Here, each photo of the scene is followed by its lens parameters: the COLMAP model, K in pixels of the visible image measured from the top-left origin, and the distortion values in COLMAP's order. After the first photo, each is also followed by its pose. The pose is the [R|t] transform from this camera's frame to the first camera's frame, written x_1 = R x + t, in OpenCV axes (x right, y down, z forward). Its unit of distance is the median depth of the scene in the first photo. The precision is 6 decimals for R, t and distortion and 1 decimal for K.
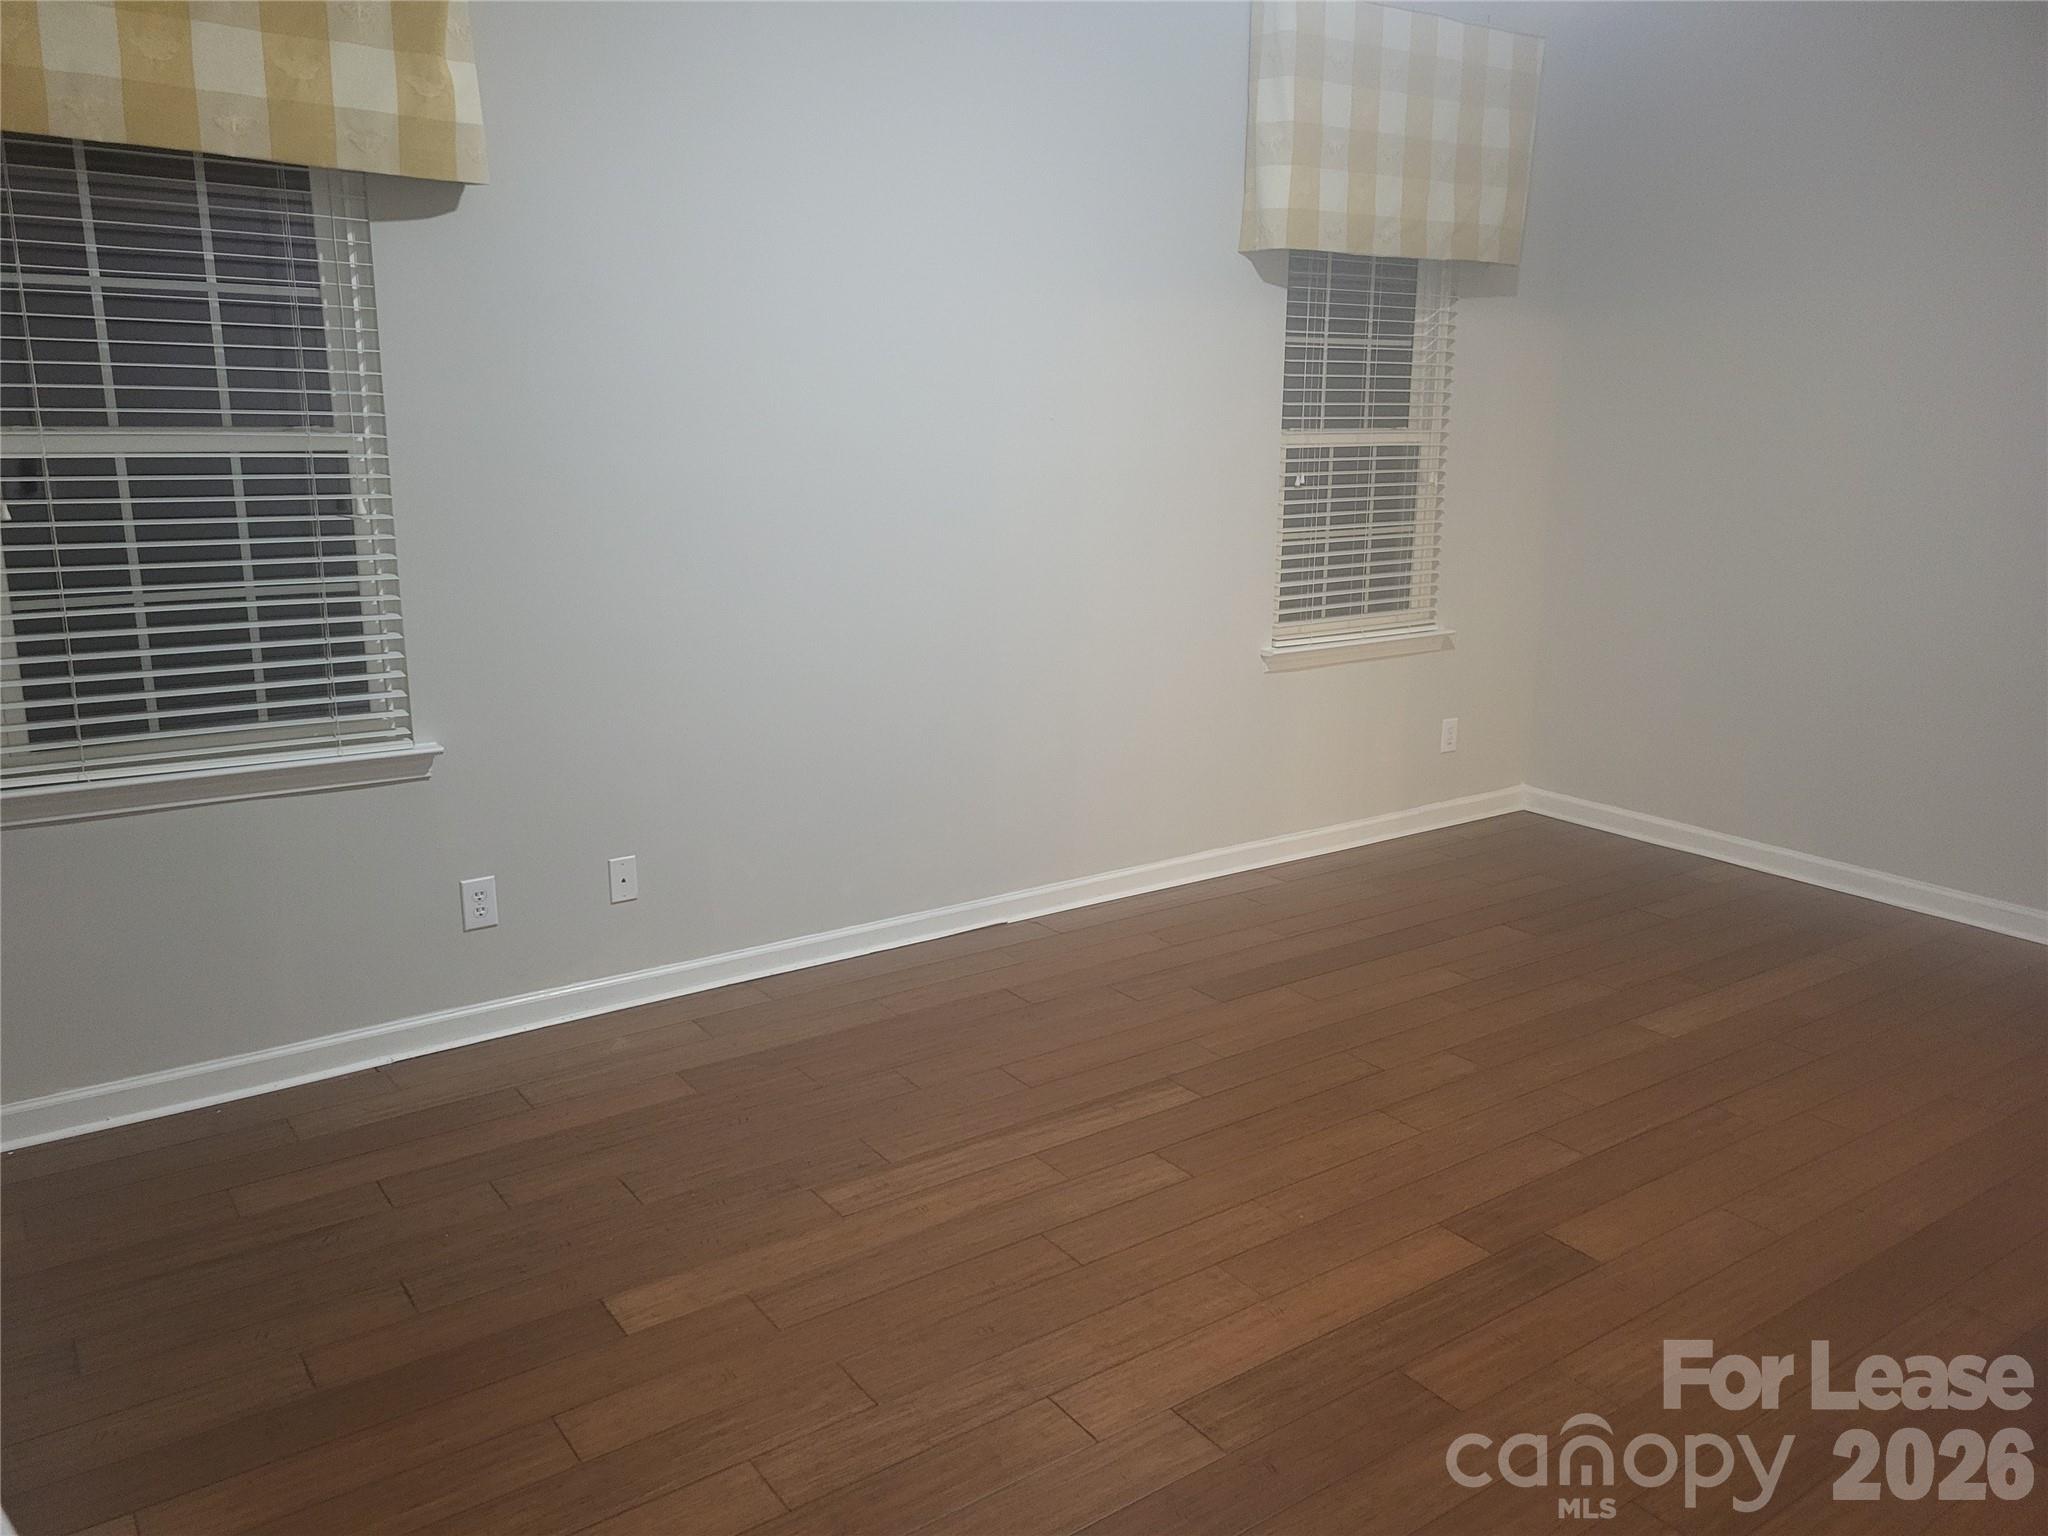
lens RADIAL K [[1570.3, 0, 1024.0], [0, 1570.3, 768.0], [0, 0, 1]] dist [0.067538, -0.029175]
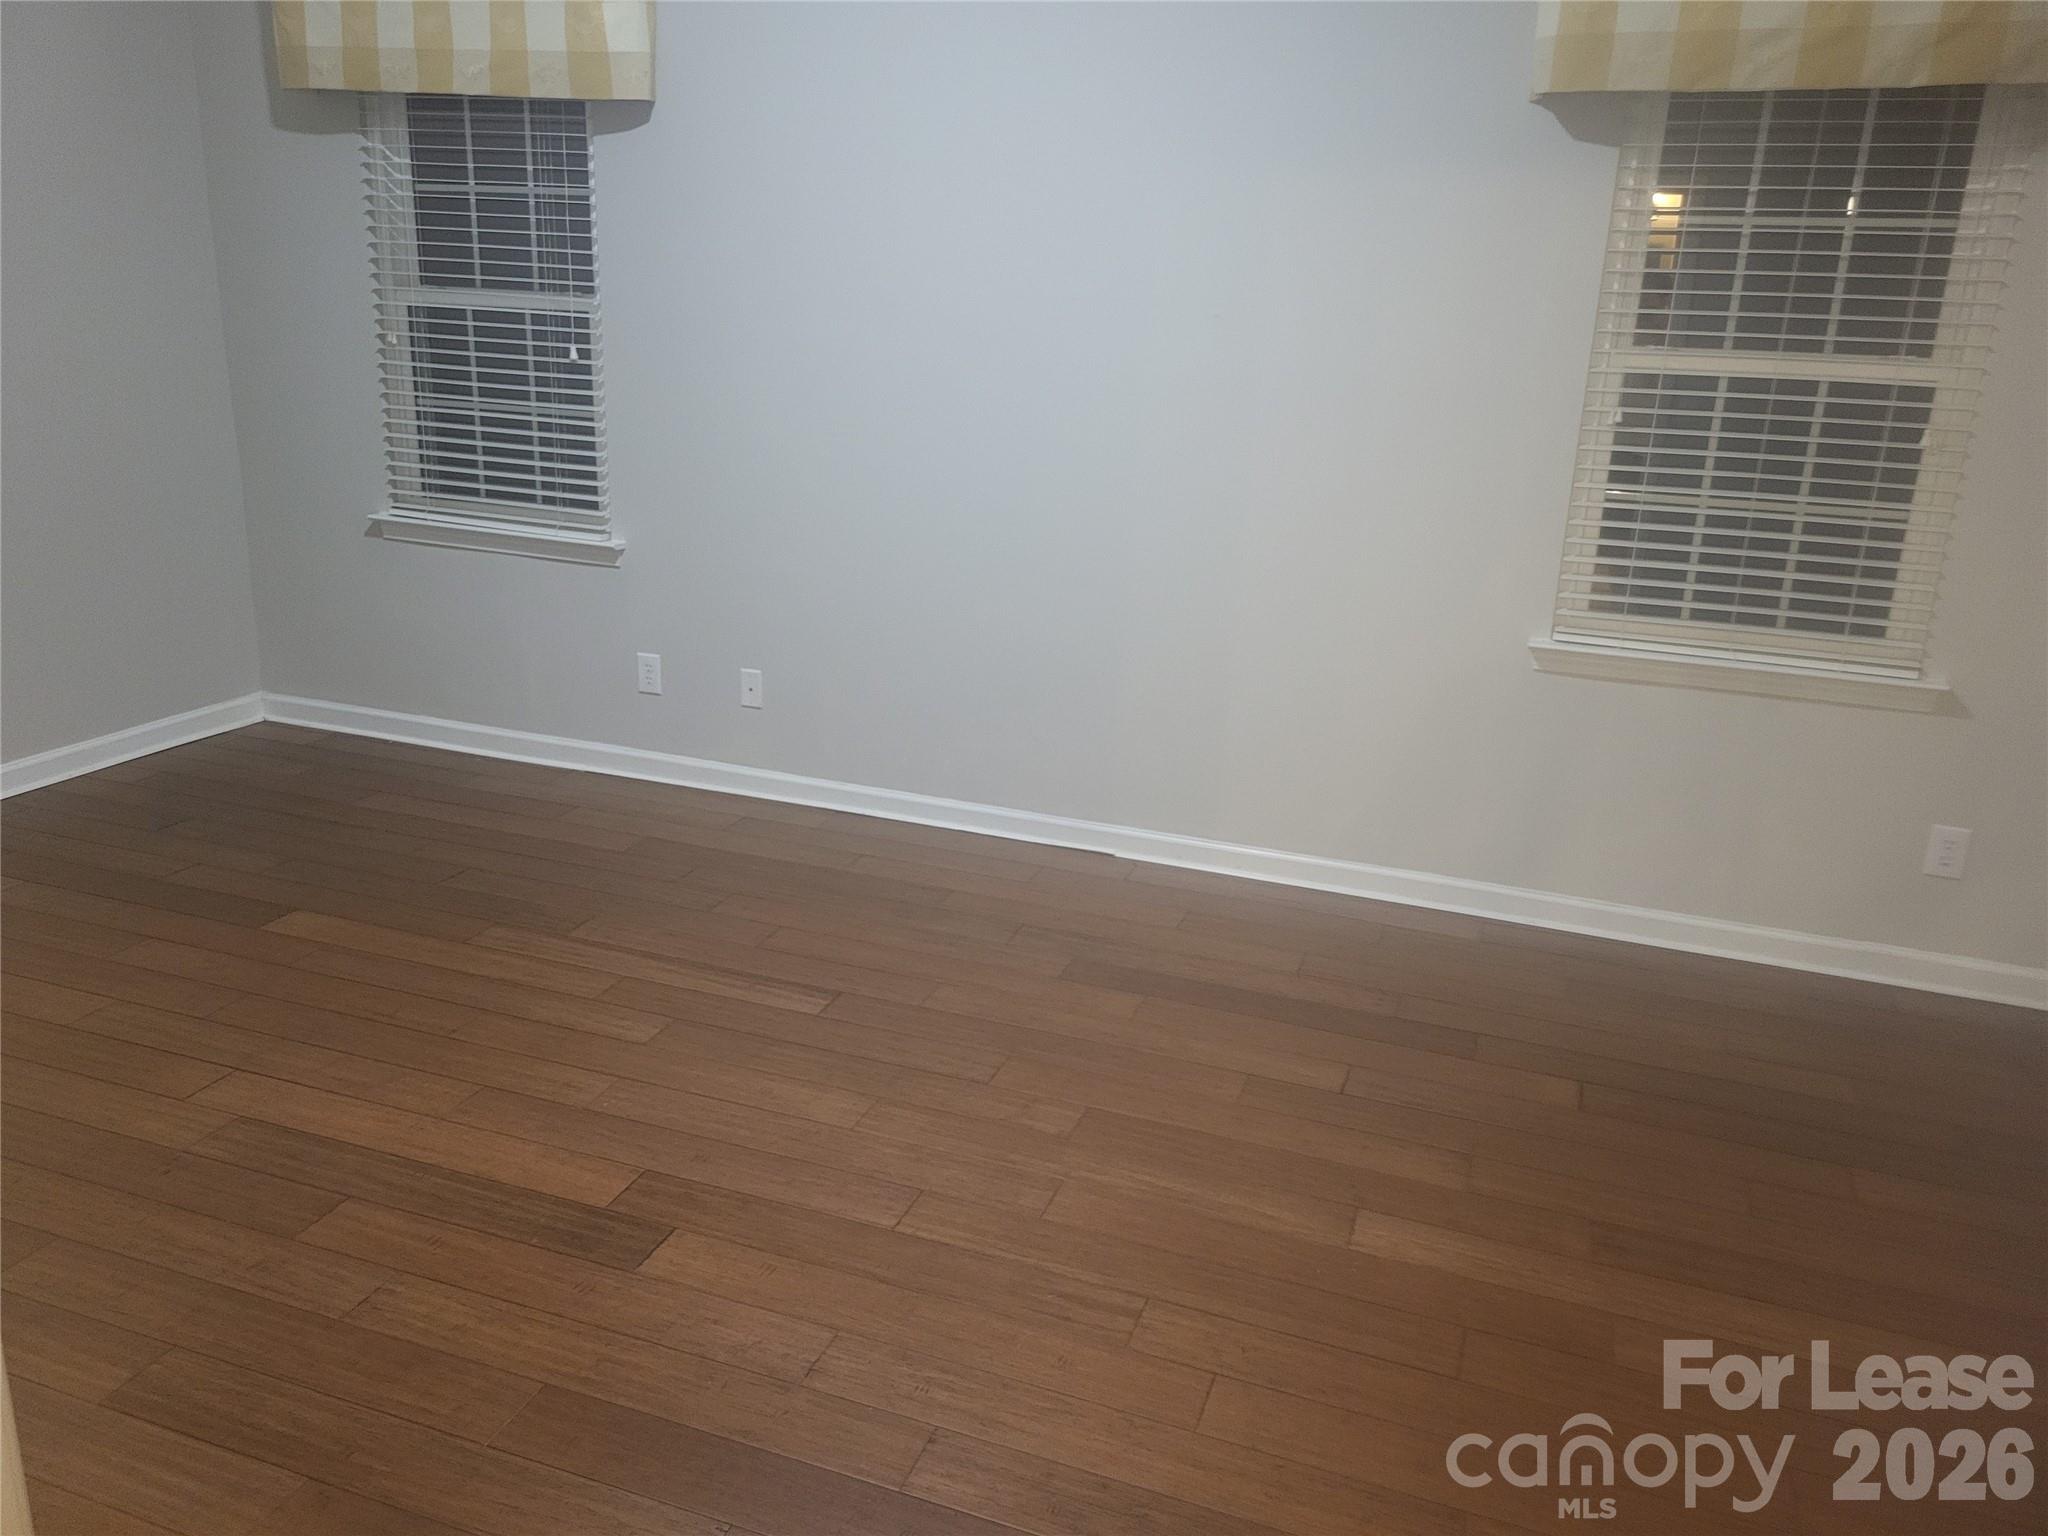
lens RADIAL K [[1557.3, 0, 1024.0], [0, 1557.3, 768.0], [0, 0, 1]] dist [0.053920, -0.039271]
pose [[0.559078, 0.257485, -0.788120, 0.731134], [-0.221819, 0.962356, 0.157055, -0.093032], [0.798892, 0.087014, 0.595148, 0.424204]]
